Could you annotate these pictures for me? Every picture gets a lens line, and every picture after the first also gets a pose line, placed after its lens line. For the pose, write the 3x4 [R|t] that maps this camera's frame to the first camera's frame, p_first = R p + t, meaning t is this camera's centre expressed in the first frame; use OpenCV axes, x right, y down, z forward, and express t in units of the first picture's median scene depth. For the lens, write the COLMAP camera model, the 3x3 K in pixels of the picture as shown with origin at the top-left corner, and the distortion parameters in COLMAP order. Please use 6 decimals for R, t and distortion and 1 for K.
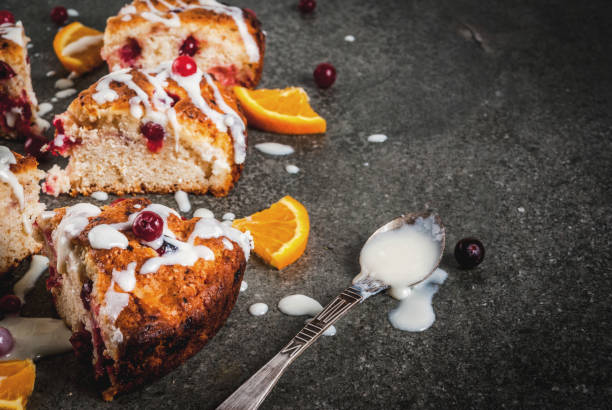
lens RADIAL K [[1392.9, 0, 306.0], [0, 1392.9, 205.0], [0, 0, 1]] dist [-0.119446, -0.171309]
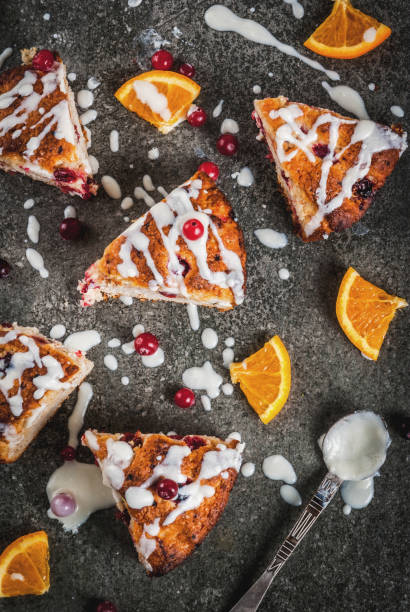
lens RADIAL K [[1619.1, 0, 204.9], [0, 1619.1, 295.9], [0, 0, 1]] dist [-0.145619, 0.549082]
pose [[0.995872, 0.066184, -0.062114, 0.010542], [0.005439, 0.639591, 0.768696, -1.146546], [0.090603, -0.765861, 0.636591, 0.097304]]
